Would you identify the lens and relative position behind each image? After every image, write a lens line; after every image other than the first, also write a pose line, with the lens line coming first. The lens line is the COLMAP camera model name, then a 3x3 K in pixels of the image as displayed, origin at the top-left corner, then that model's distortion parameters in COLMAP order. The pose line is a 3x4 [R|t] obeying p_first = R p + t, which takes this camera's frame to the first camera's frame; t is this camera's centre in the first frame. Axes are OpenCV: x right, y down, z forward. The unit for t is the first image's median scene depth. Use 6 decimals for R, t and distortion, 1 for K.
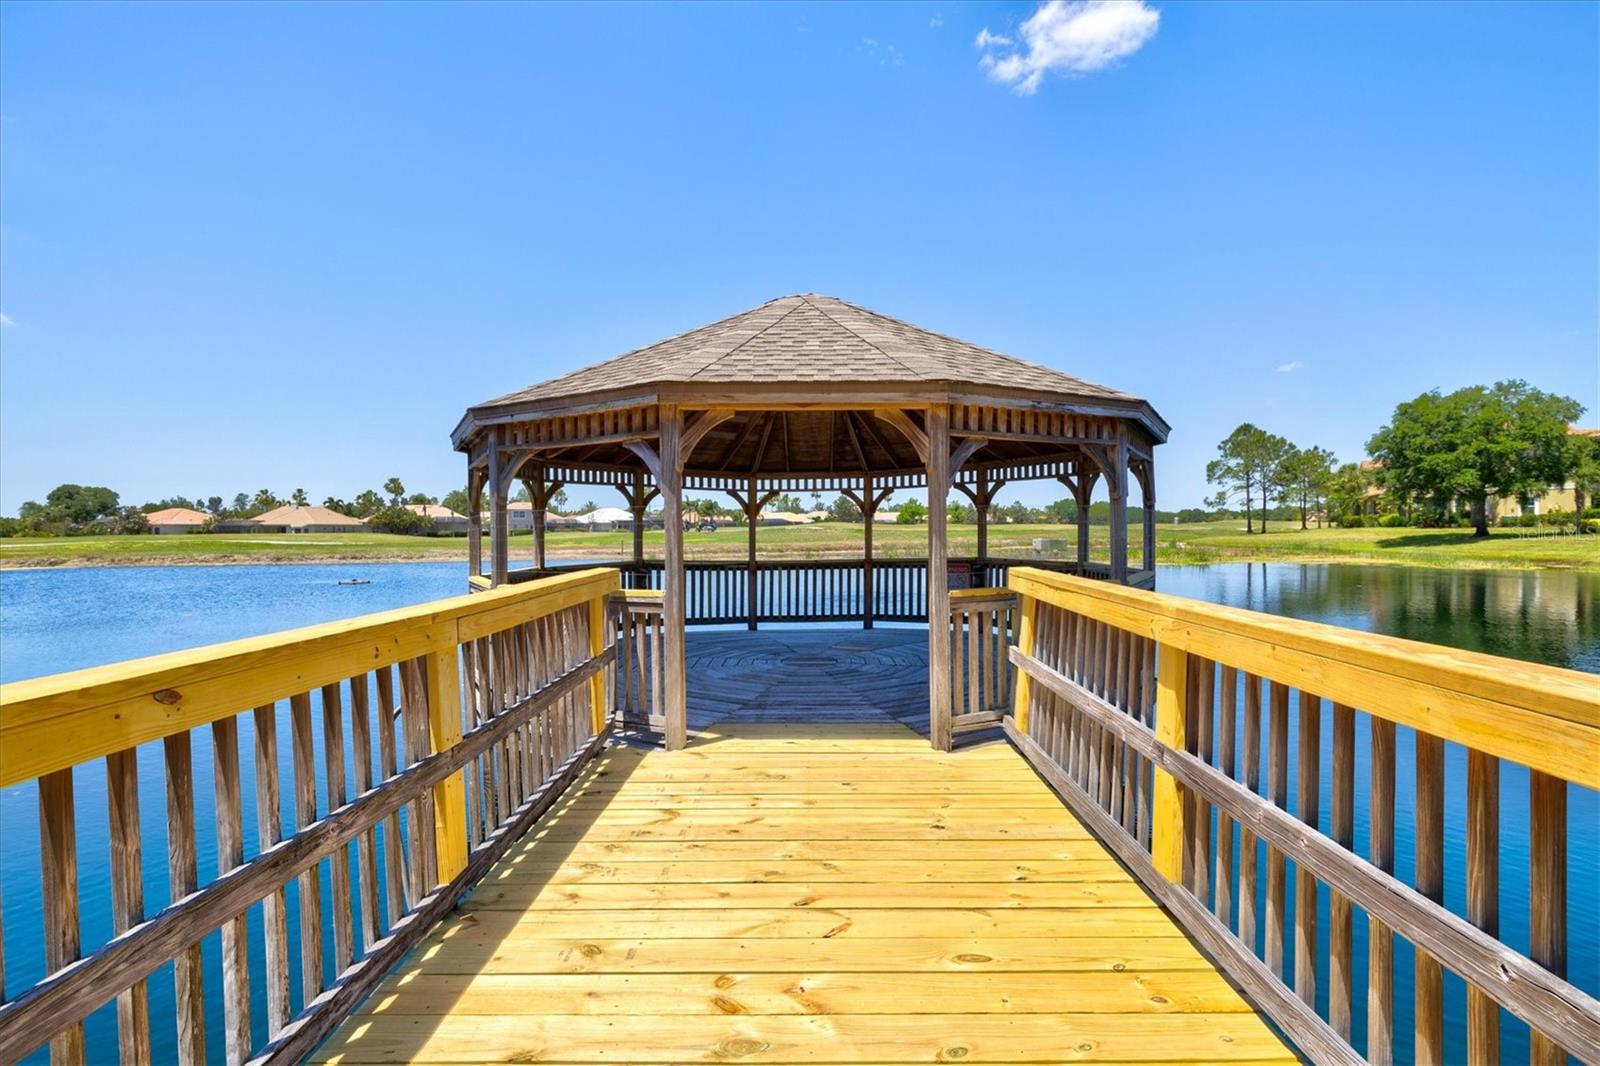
lens RADIAL K [[1269.3, 0, 800.0], [0, 1269.3, 533.0], [0, 0, 1]] dist [-0.005115, -0.002195]
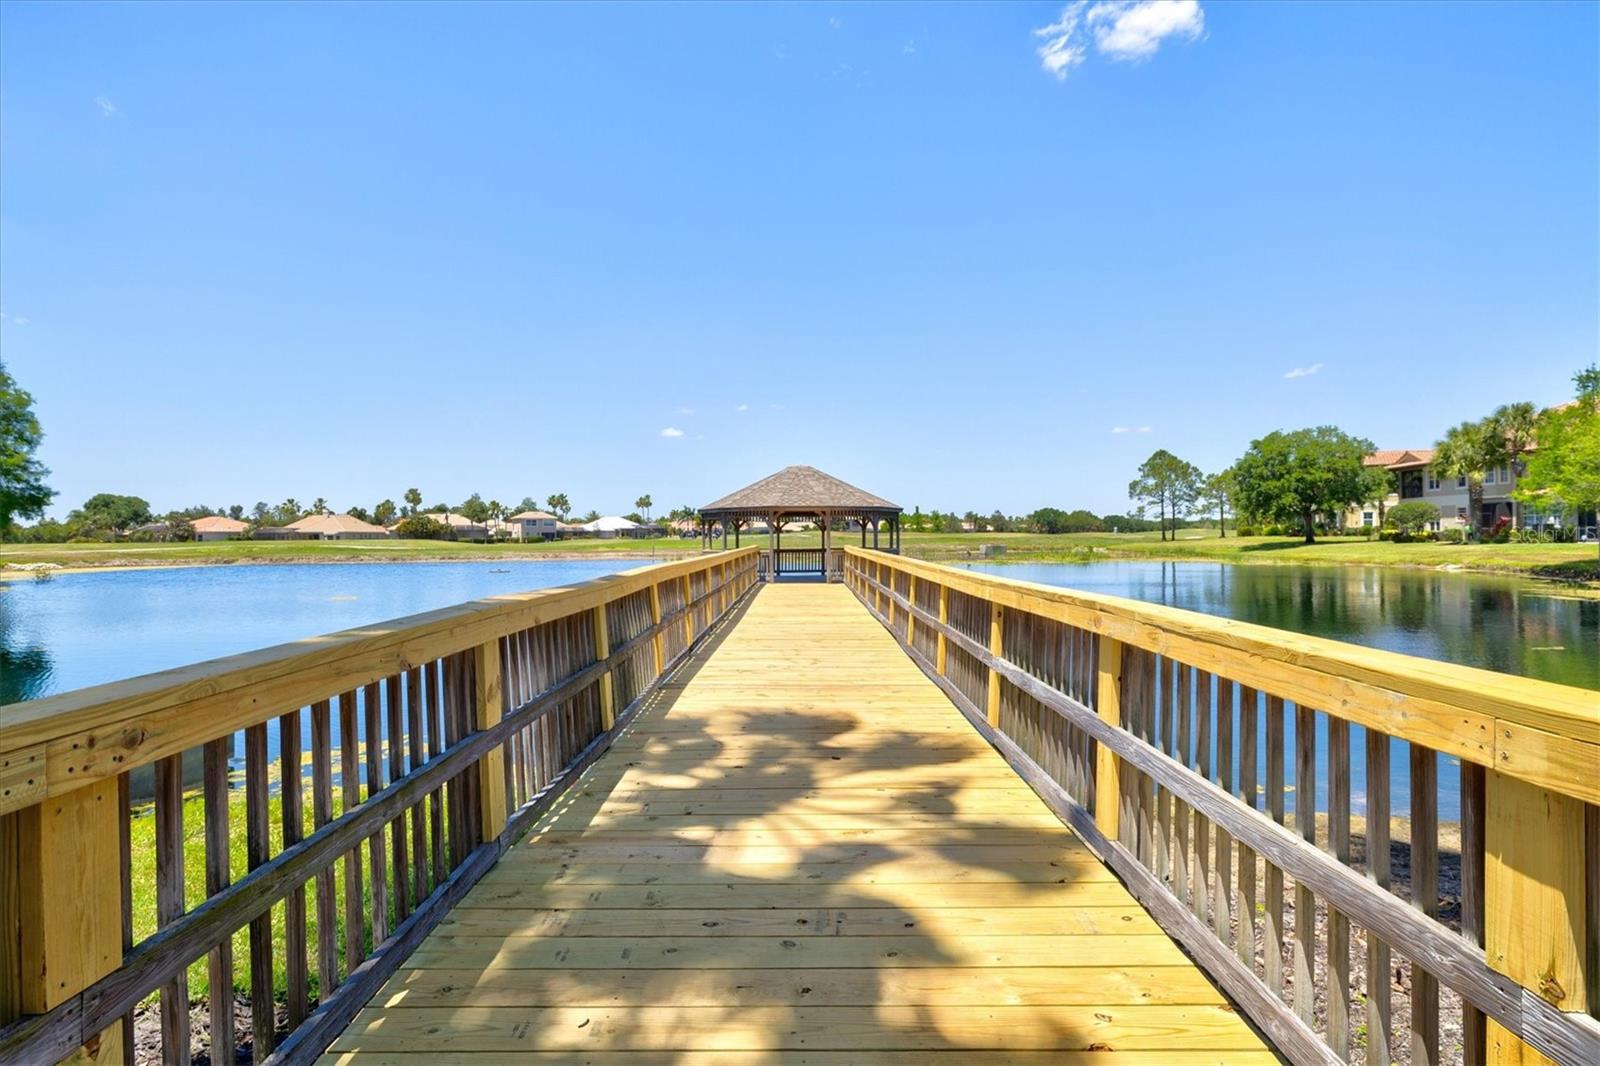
lens RADIAL K [[1269.3, 0, 800.0], [0, 1269.3, 533.0], [0, 0, 1]] dist [-0.005115, -0.002195]
pose [[0.999961, 0.001316, 0.008720, -0.002028], [-0.001263, 0.999981, -0.006059, 0.000541], [-0.008728, 0.006048, 0.999944, -0.197582]]
